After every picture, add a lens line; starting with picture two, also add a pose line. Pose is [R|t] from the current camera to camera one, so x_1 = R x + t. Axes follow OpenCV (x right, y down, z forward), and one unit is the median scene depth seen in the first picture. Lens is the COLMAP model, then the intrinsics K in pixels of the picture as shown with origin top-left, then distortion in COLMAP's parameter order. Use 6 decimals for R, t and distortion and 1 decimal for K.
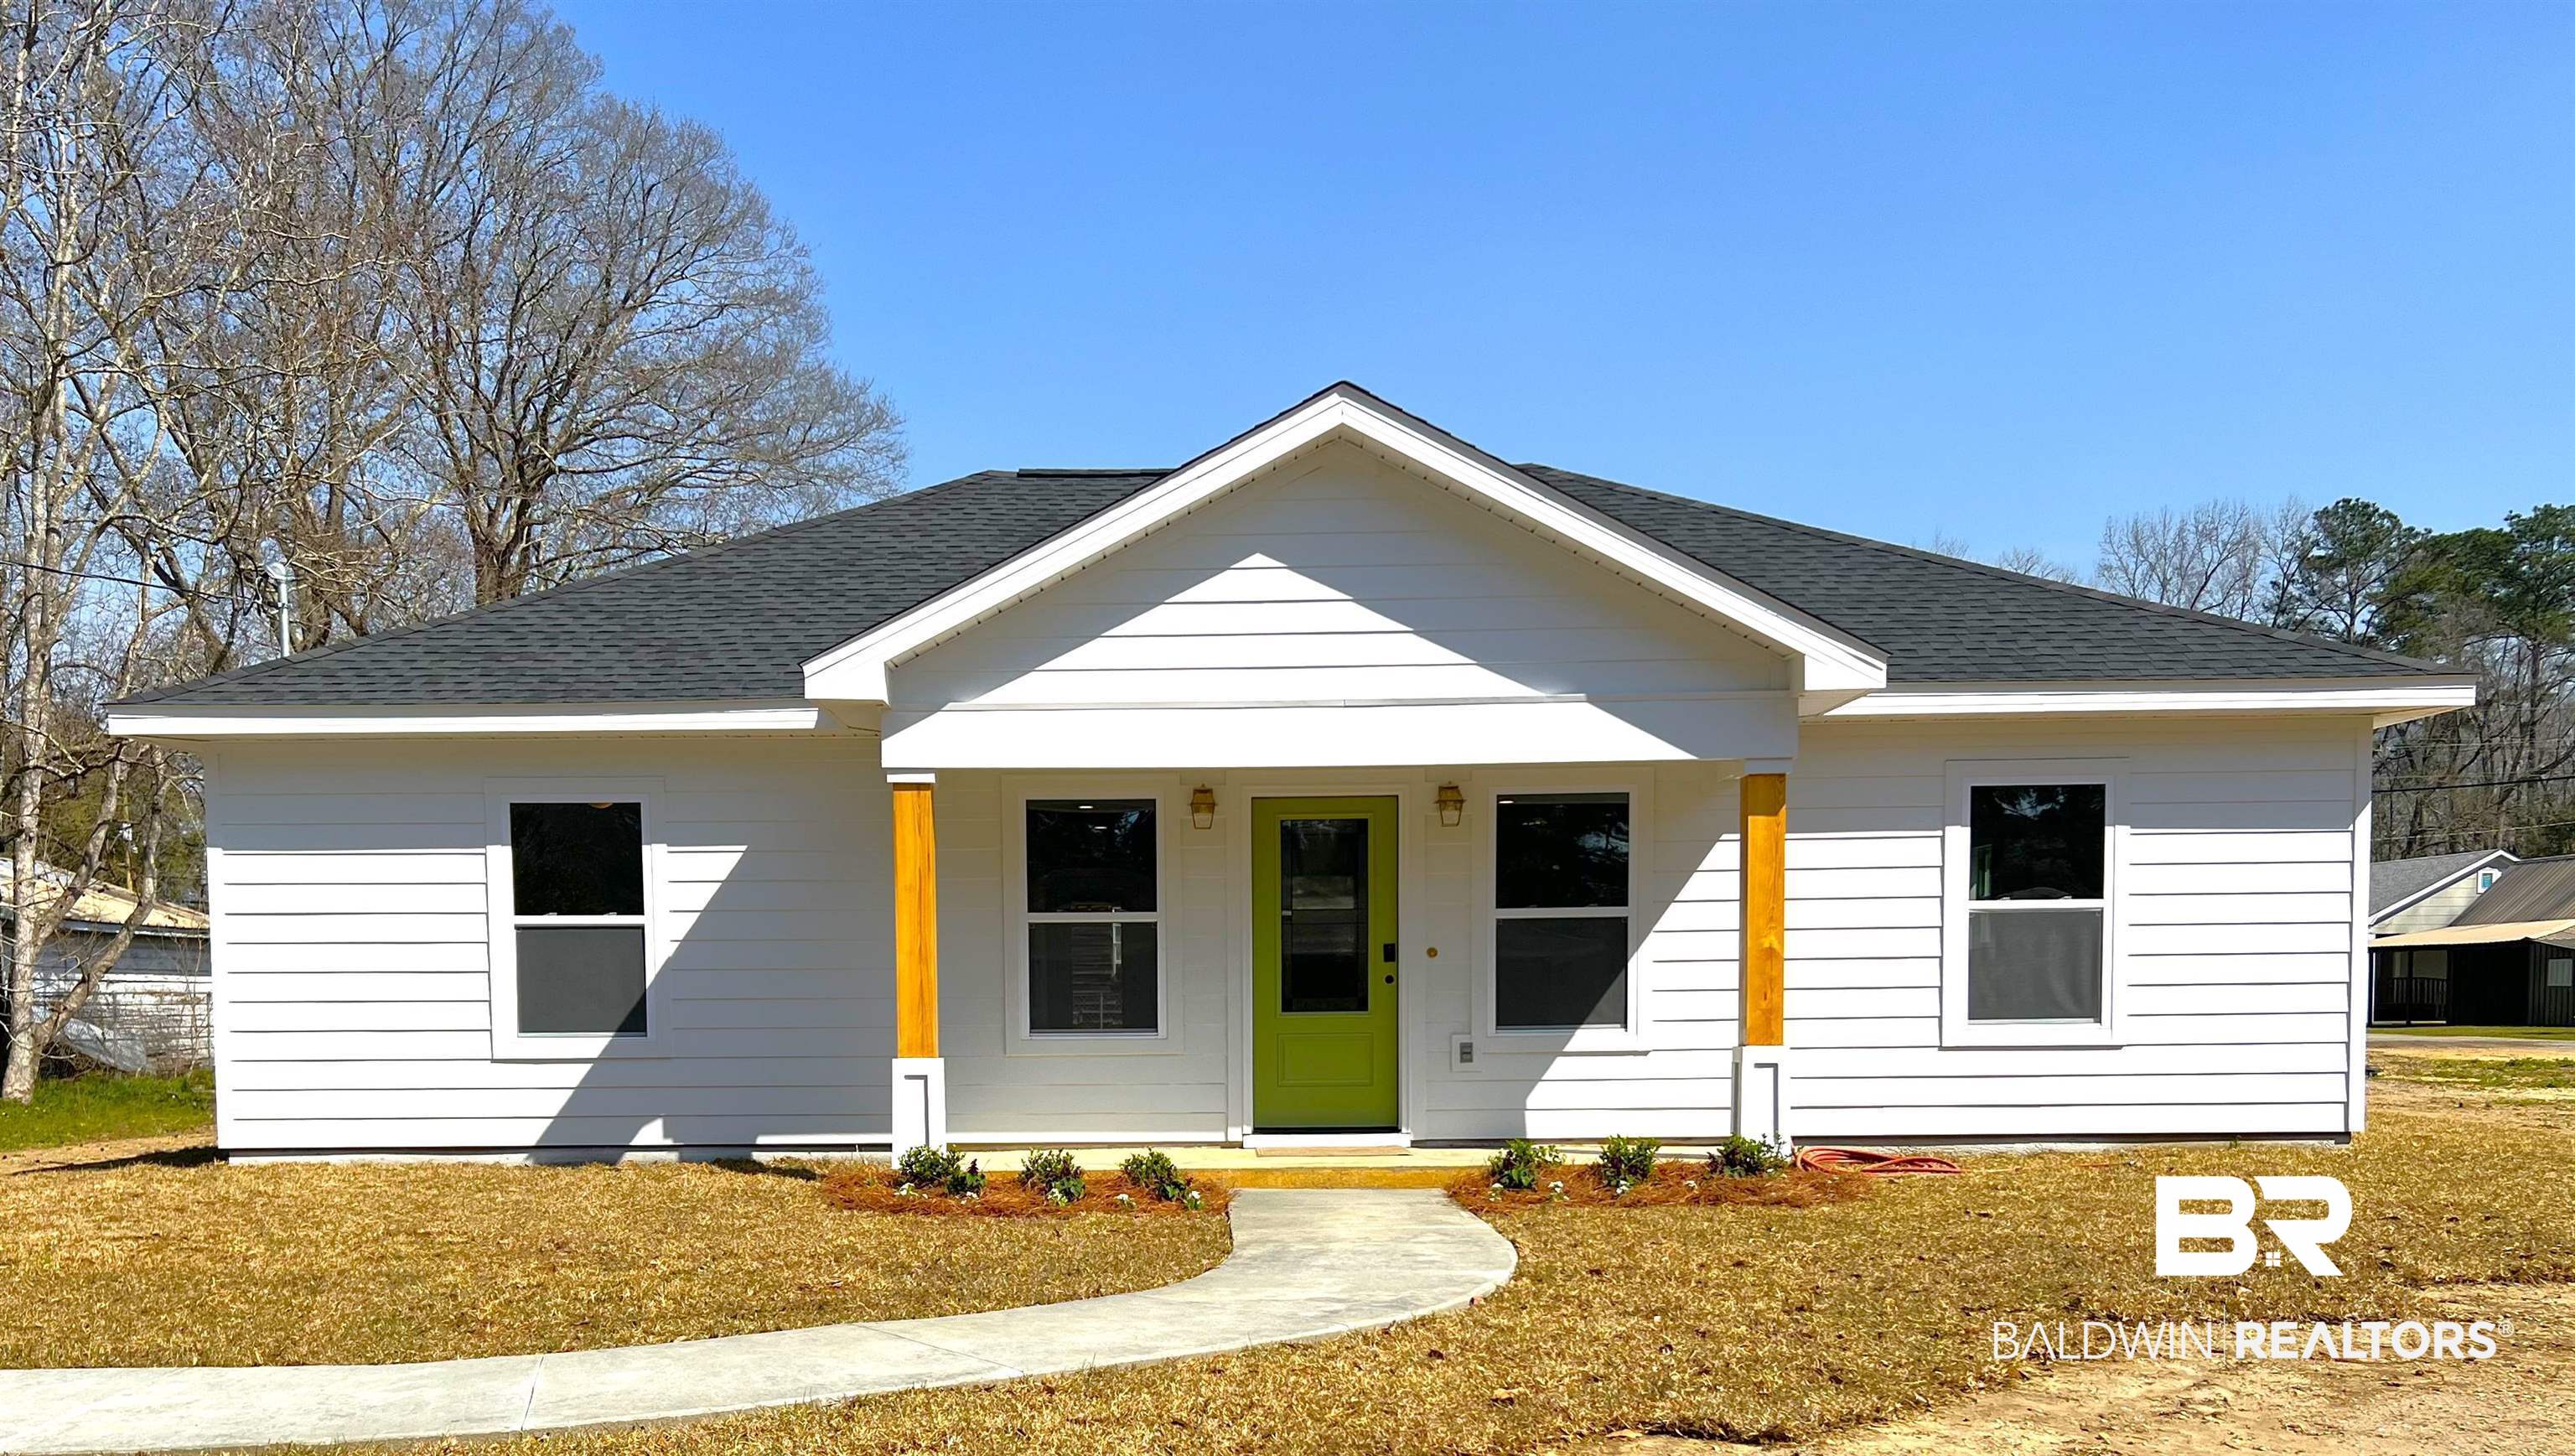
lens RADIAL K [[2375.5, 0, 1197.8], [0, 2375.5, 1159.6], [0, 0, 1]] dist [0.050698, -0.056086]
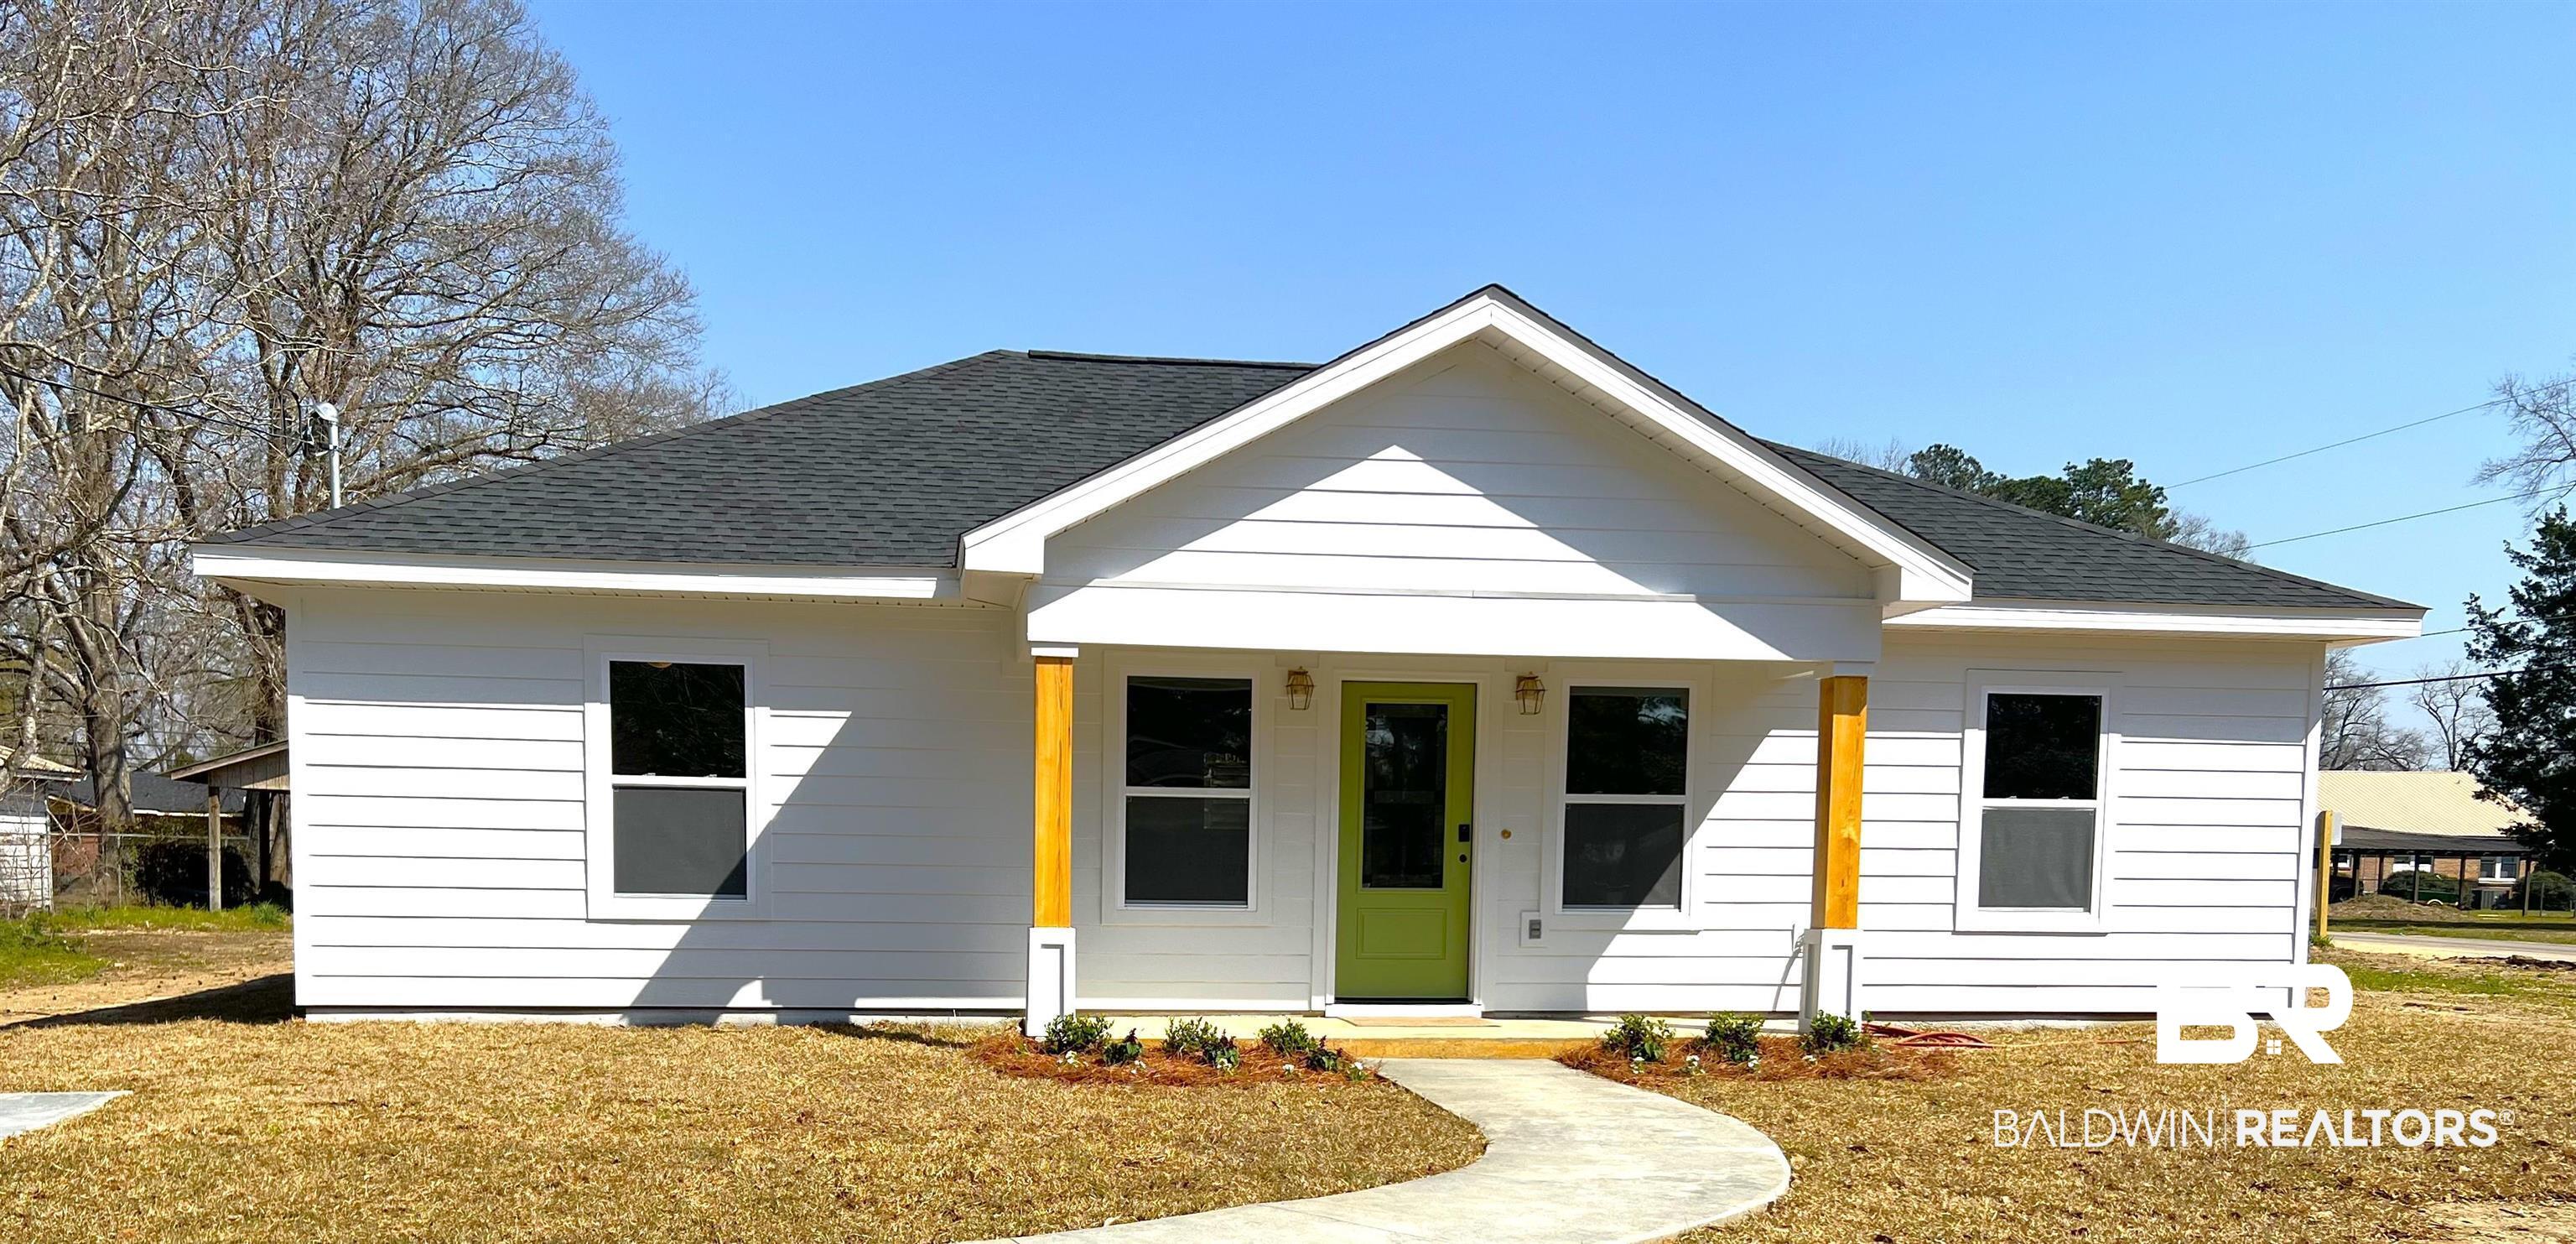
lens RADIAL K [[2180.9, 0, 1220.6], [0, 2180.9, 1065.8], [0, 0, 1]] dist [0.032096, -0.010305]
pose [[0.987988, 0.007522, 0.154348, -0.176416], [-0.011617, 0.999604, 0.025645, -0.007431], [-0.154094, -0.027130, 0.987684, 0.057627]]
